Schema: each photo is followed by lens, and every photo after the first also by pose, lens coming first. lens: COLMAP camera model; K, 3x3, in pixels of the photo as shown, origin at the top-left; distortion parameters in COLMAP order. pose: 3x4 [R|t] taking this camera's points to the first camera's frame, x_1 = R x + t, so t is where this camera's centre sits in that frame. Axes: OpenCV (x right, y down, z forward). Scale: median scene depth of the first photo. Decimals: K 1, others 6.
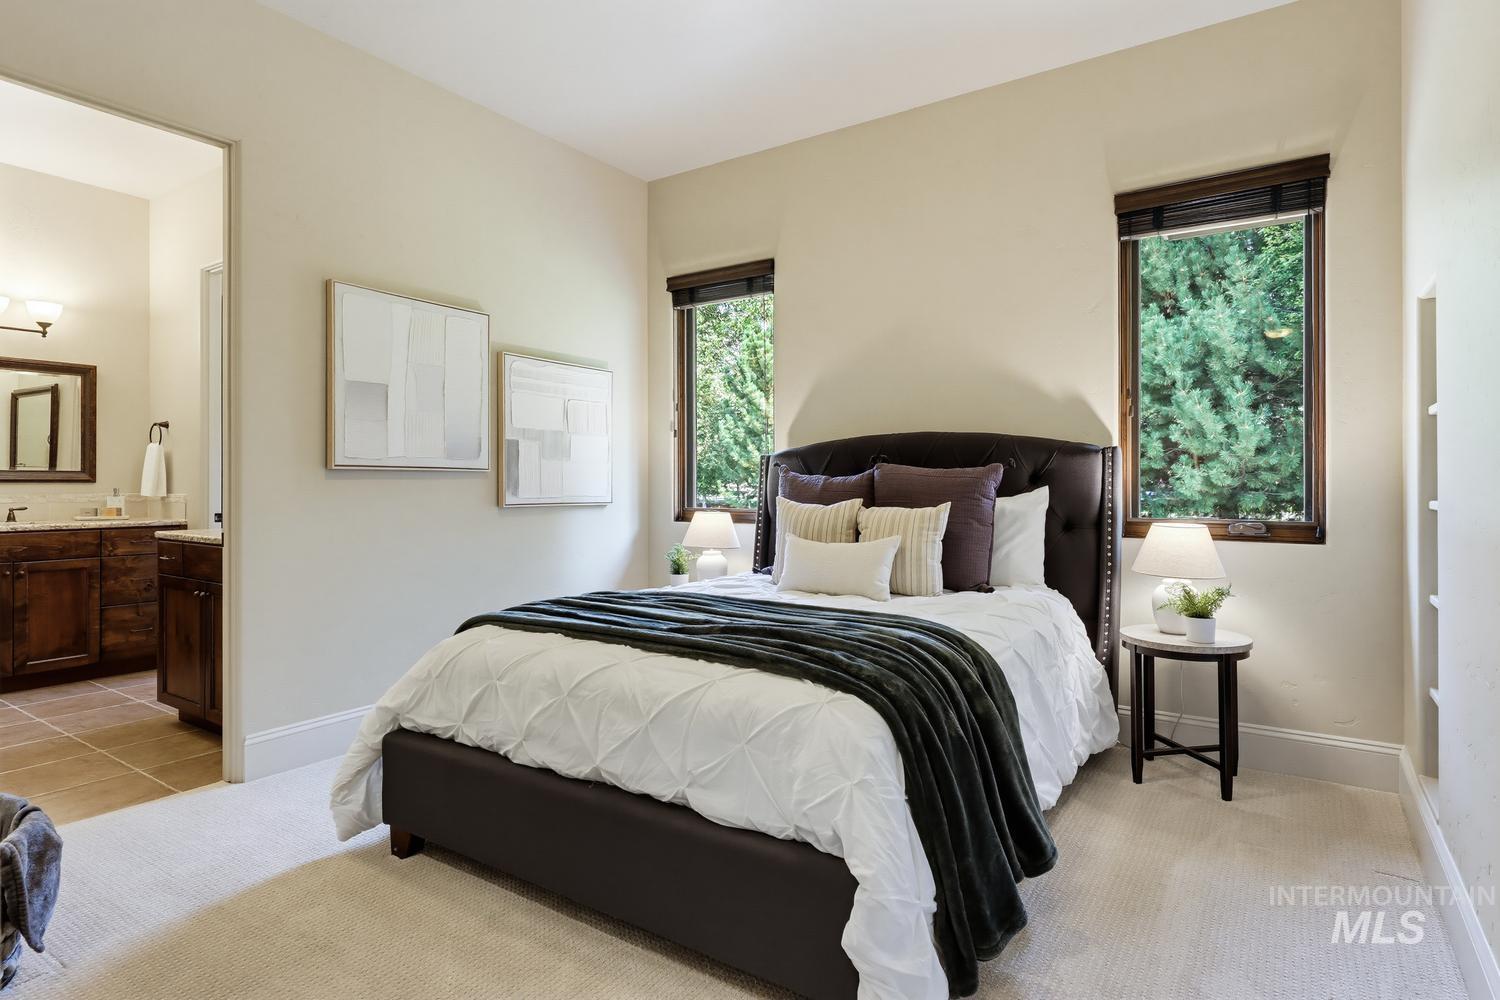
lens RADIAL K [[793.0, 0, 752.6], [0, 793.0, 479.7], [0, 0, 1]] dist [0.002323, 0.001144]
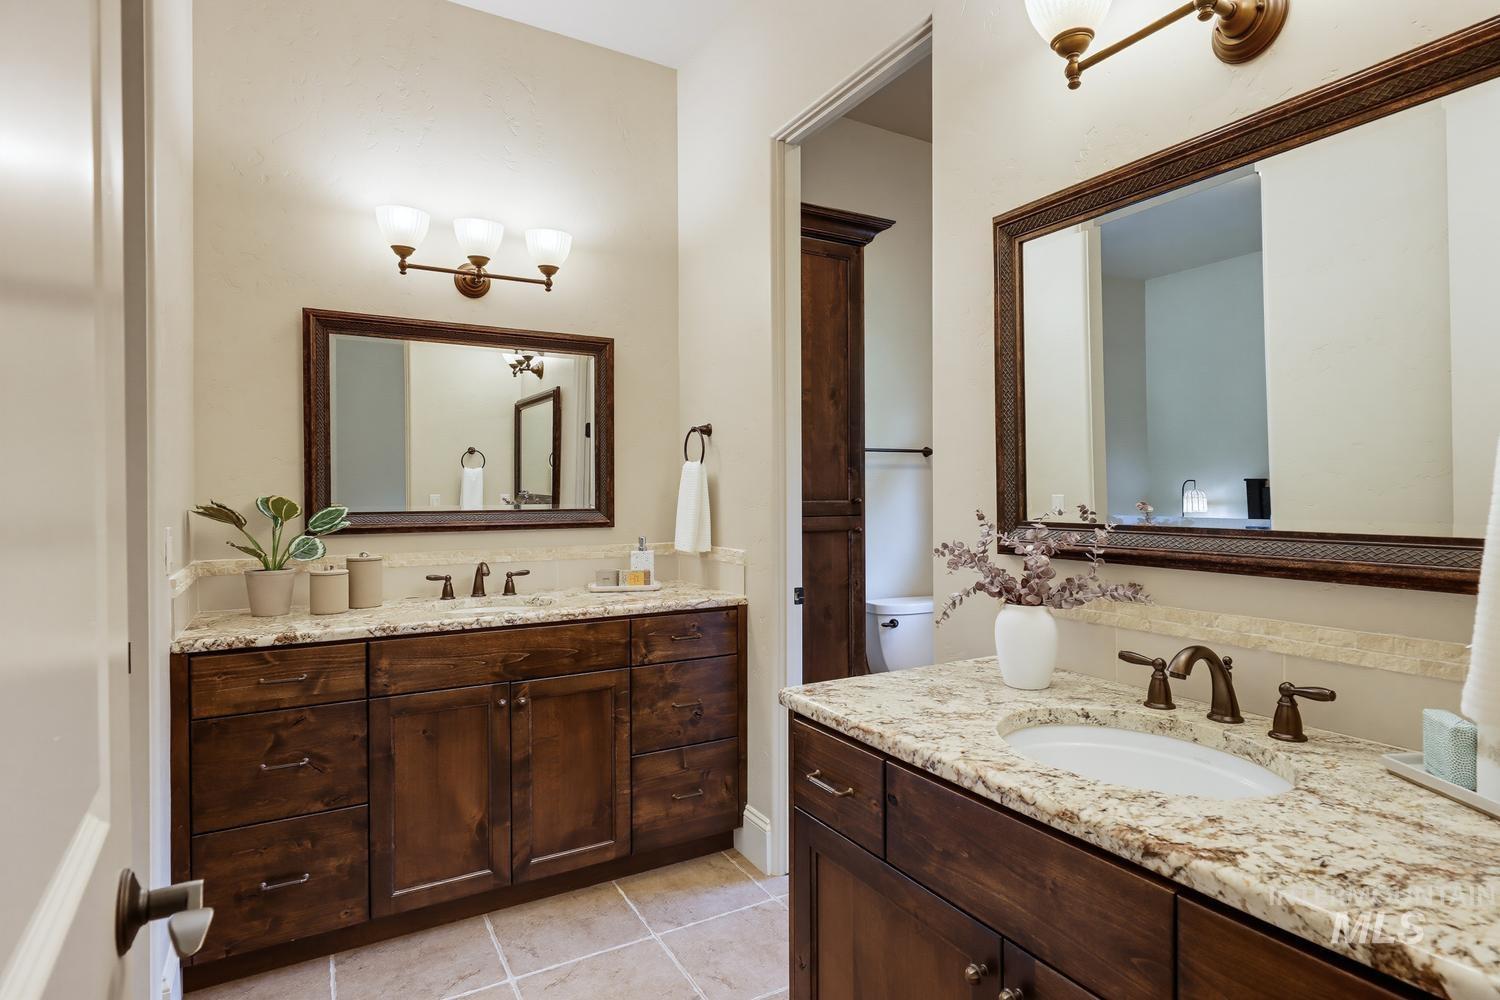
lens RADIAL K [[787.3, 0, 772.2], [0, 787.3, 500.7], [0, 0, 1]] dist [0.003025, 0.000461]
pose [[0.903083, 0.000720, -0.429465, -0.481824], [0.004872, 0.999917, 0.011923, -0.025365], [0.429438, -0.012860, 0.903005, 0.531997]]
